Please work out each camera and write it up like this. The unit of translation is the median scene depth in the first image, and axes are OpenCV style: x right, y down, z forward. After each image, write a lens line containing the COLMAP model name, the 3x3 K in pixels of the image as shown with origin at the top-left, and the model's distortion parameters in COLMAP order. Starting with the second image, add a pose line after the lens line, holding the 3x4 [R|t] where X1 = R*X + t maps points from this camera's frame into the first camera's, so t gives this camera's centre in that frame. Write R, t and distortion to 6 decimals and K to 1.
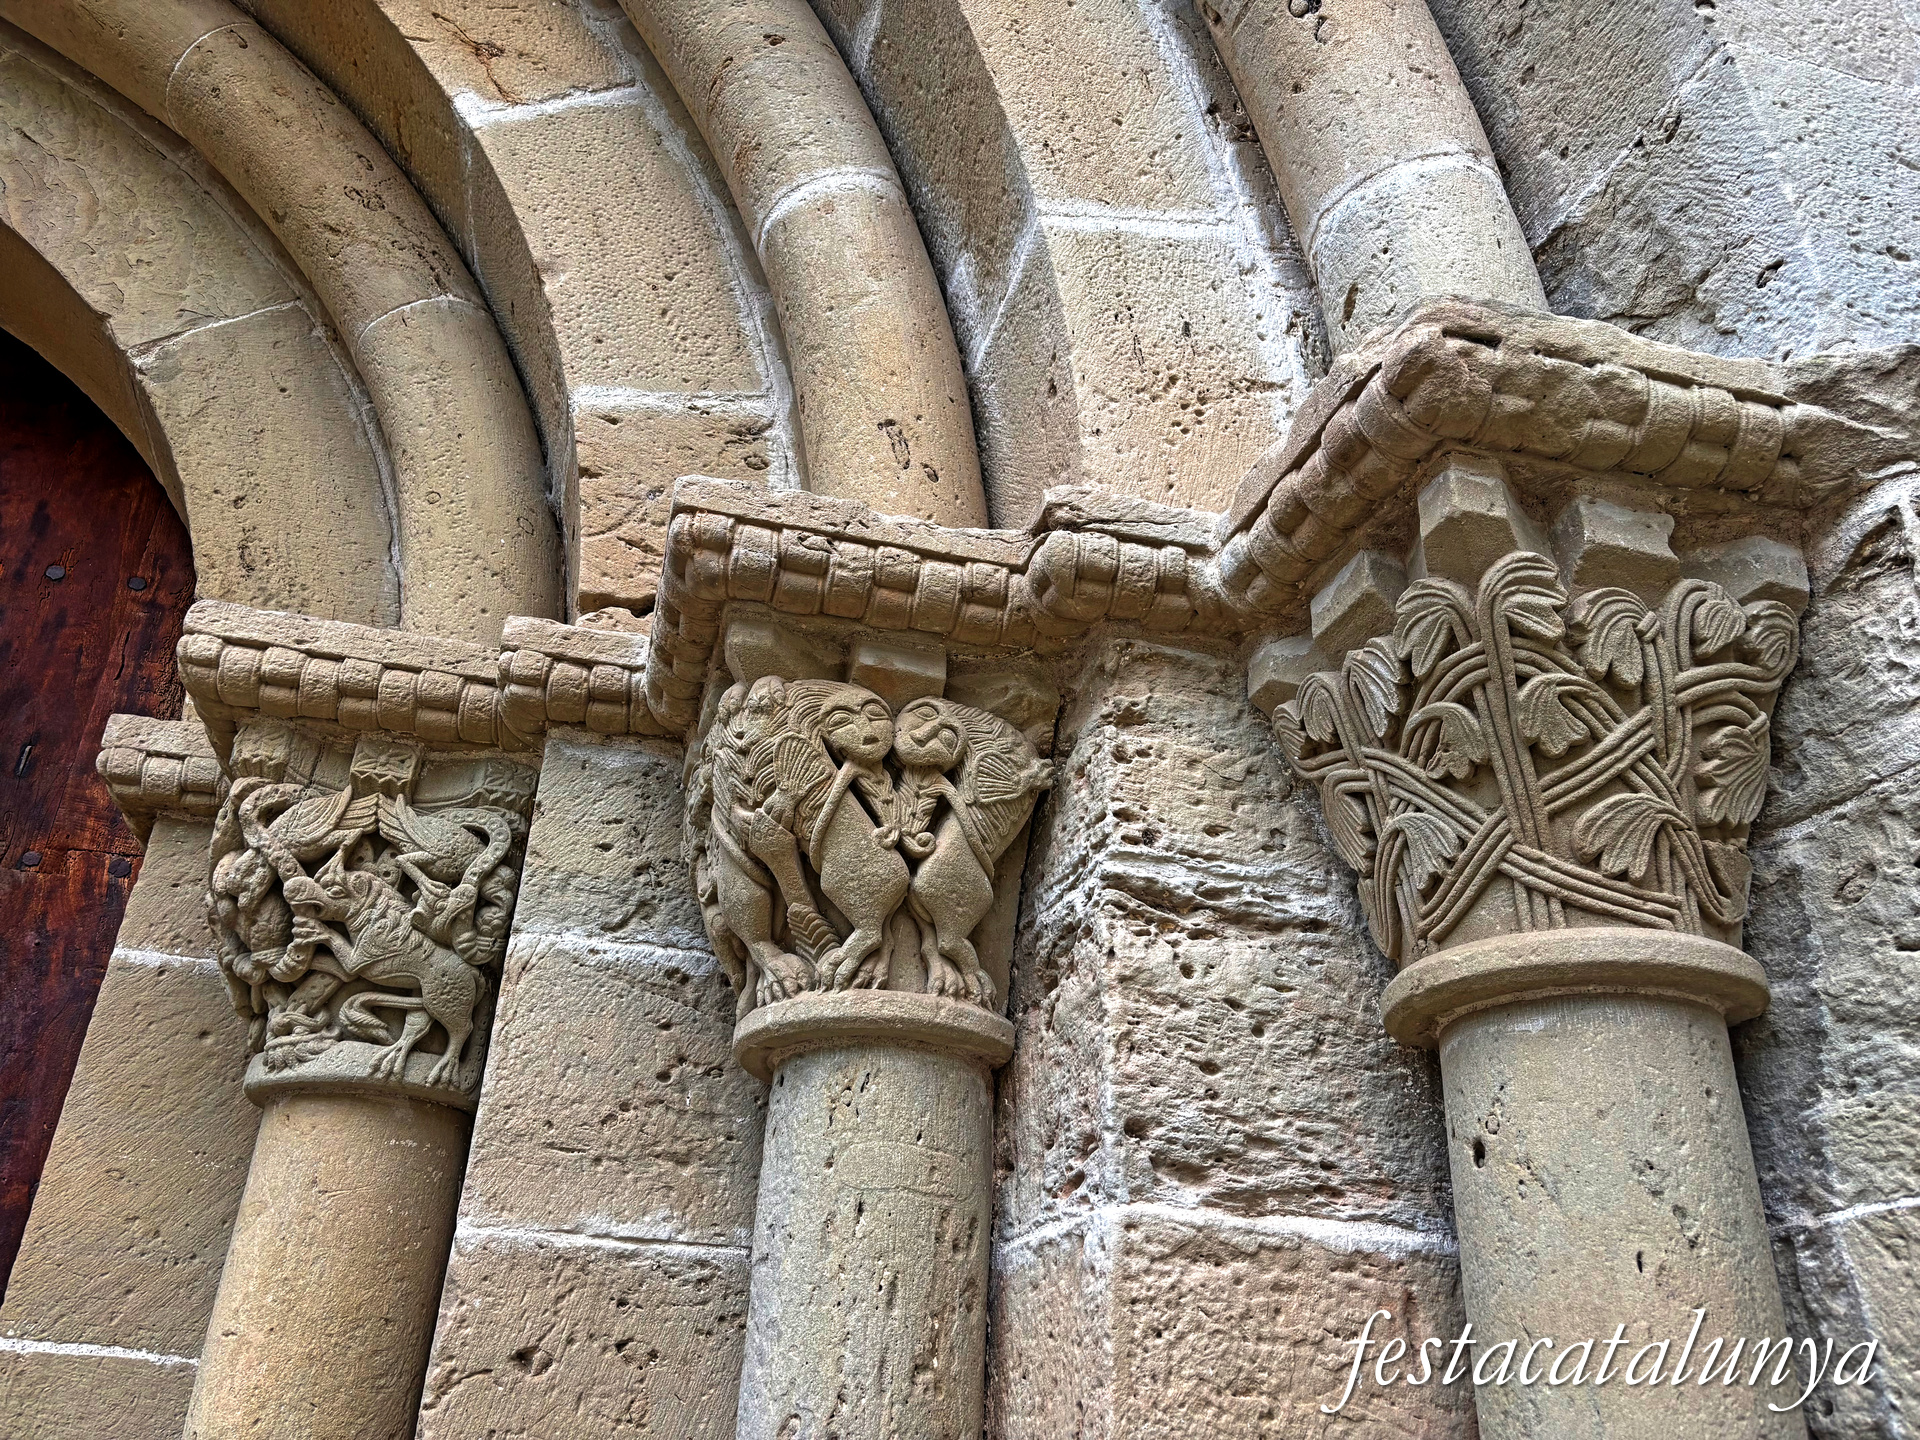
lens RADIAL K [[1451.4, 0, 960.0], [0, 1451.4, 720.0], [0, 0, 1]] dist [0.008453, -0.021623]
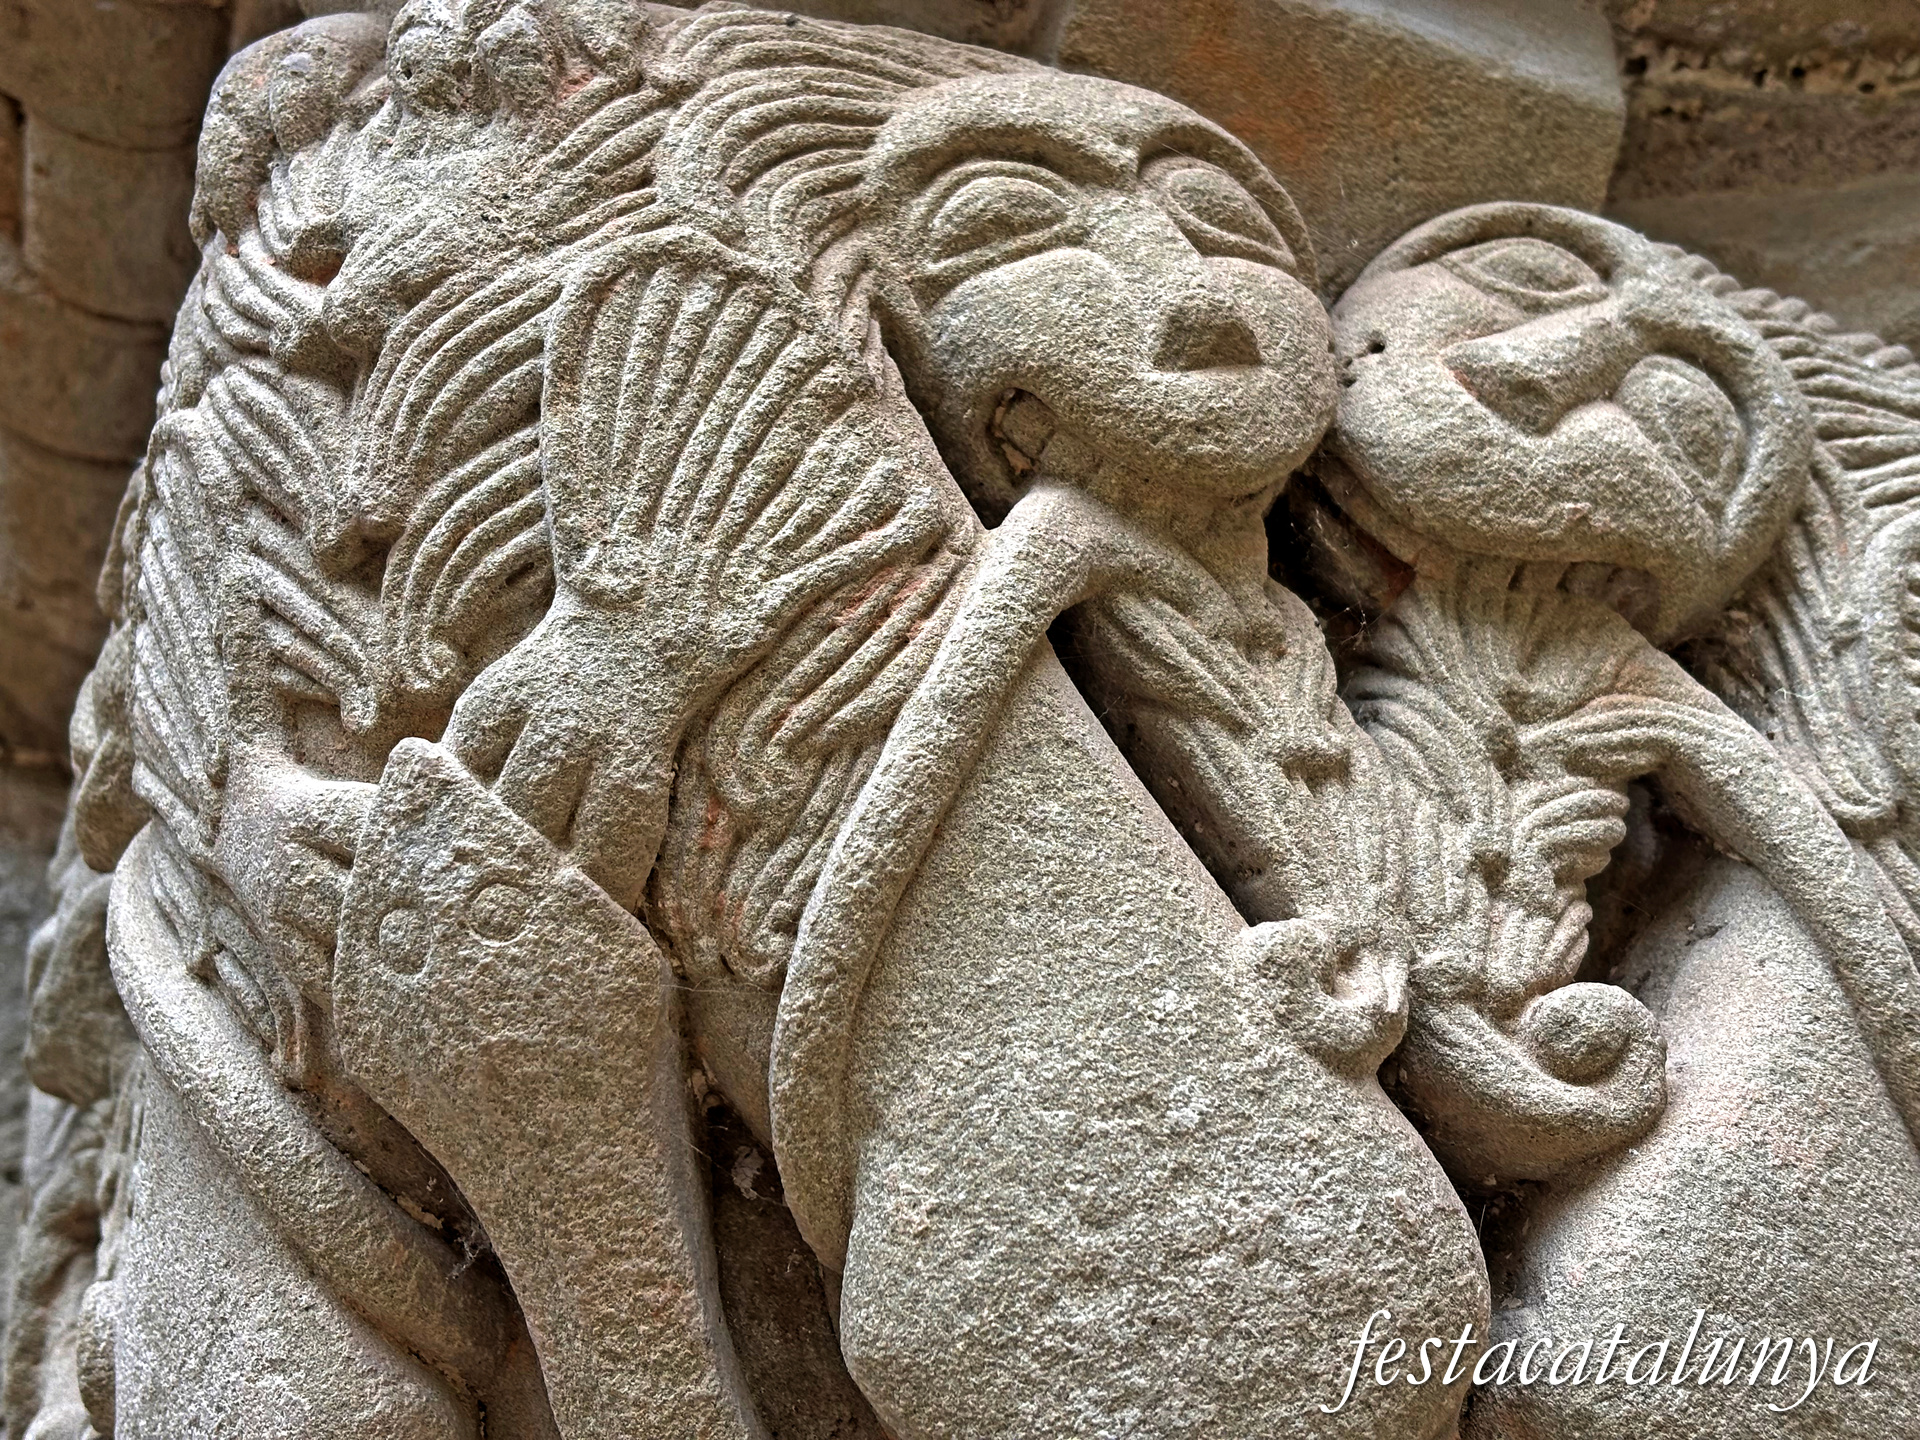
lens RADIAL K [[2944.1, 0, 920.9], [0, 2944.1, 719.5], [0, 0, 1]] dist [0.132542, 0.014291]
pose [[0.999715, 0.021699, -0.009952, -0.086757], [-0.023469, 0.969649, -0.243373, 0.124626], [0.004369, 0.243538, 0.969882, 0.716093]]
